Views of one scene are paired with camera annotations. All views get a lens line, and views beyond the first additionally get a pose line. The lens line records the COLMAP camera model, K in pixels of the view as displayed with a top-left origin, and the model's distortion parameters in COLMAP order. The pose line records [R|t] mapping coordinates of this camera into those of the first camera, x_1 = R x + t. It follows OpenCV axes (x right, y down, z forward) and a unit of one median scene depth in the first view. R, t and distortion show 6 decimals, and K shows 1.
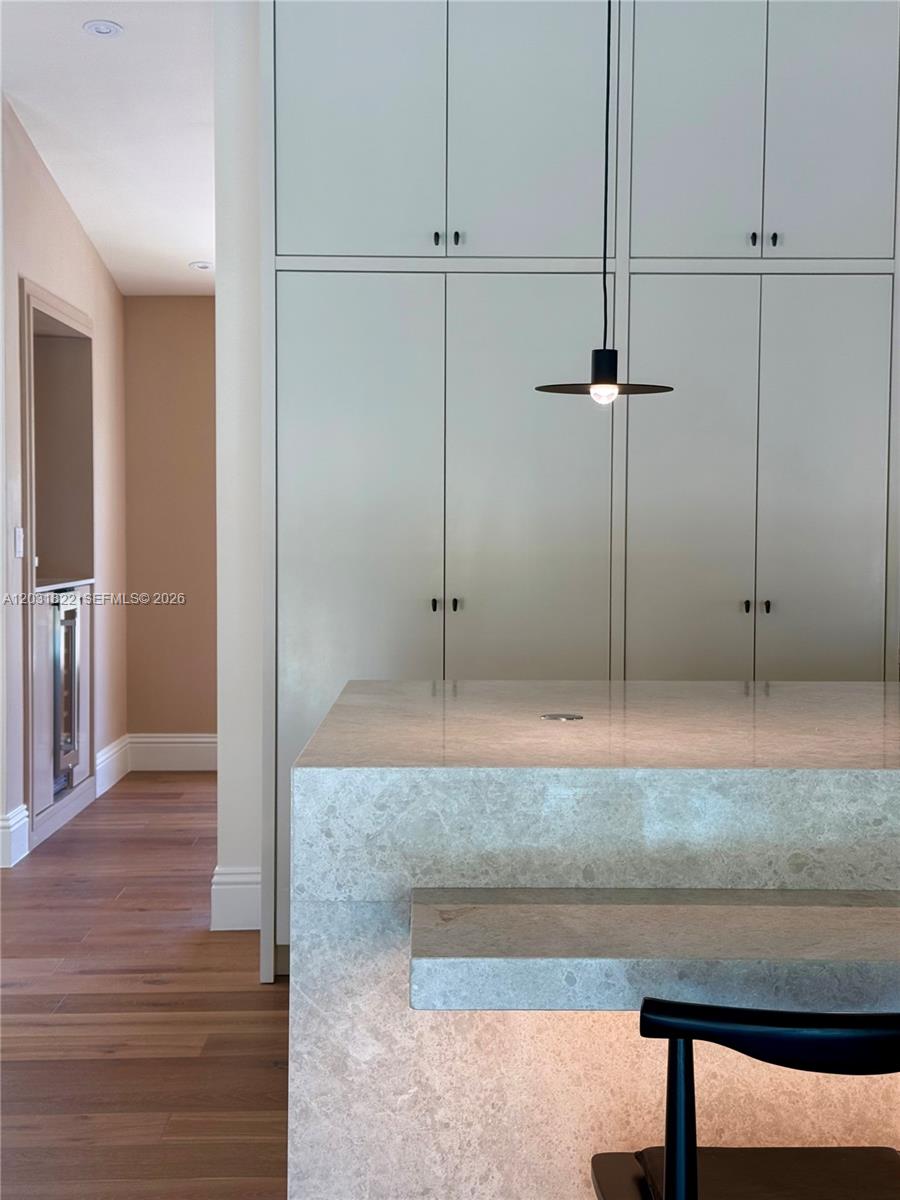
lens RADIAL K [[1734.8, 0, 455.5], [0, 1734.8, 596.7], [0, 0, 1]] dist [0.137438, 0.000000]
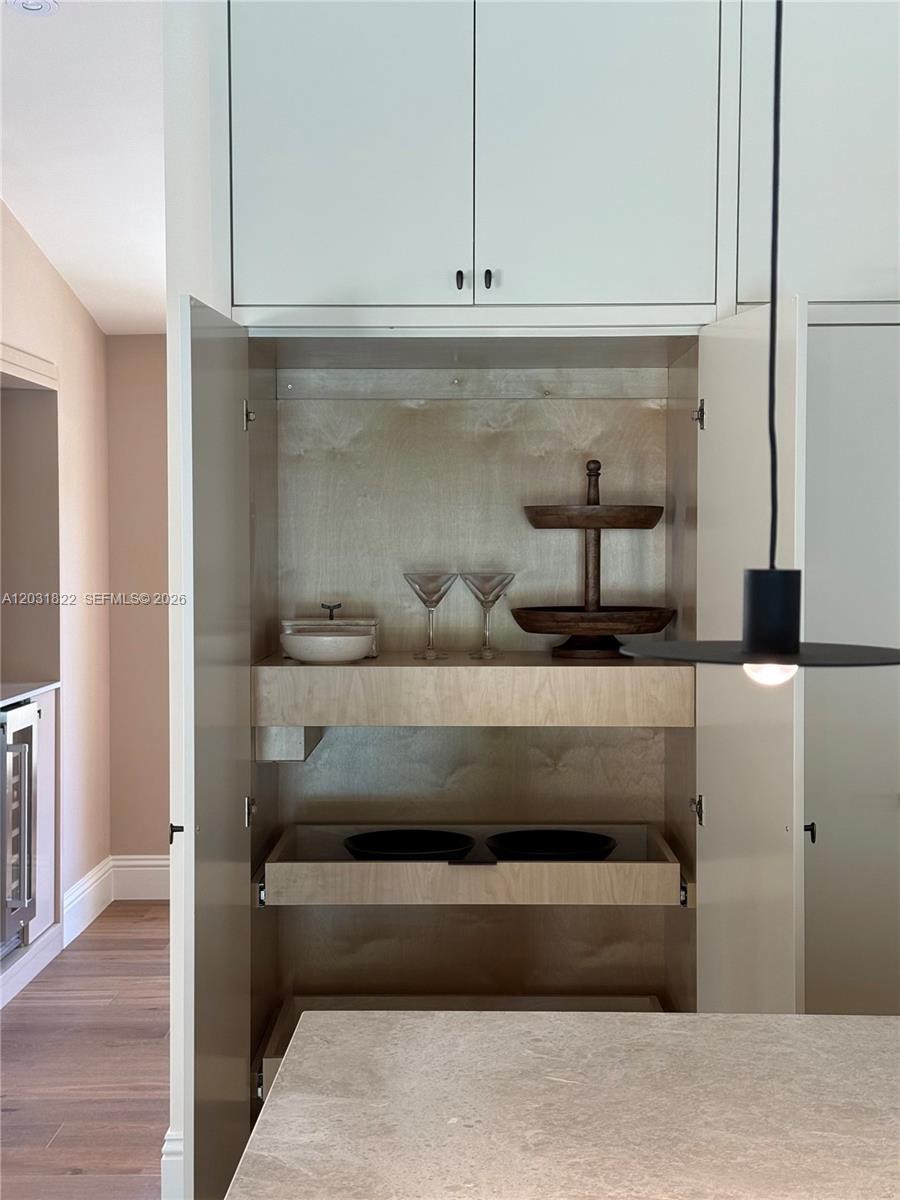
lens RADIAL K [[1734.8, 0, 444.9], [0, 1734.8, 602.9], [0, 0, 1]] dist [0.137438, 0.000000]
pose [[0.999291, -0.004394, -0.037379, 0.005839], [0.004320, 0.999989, -0.002050, -0.047989], [0.037388, 0.001887, 0.999299, 0.193802]]
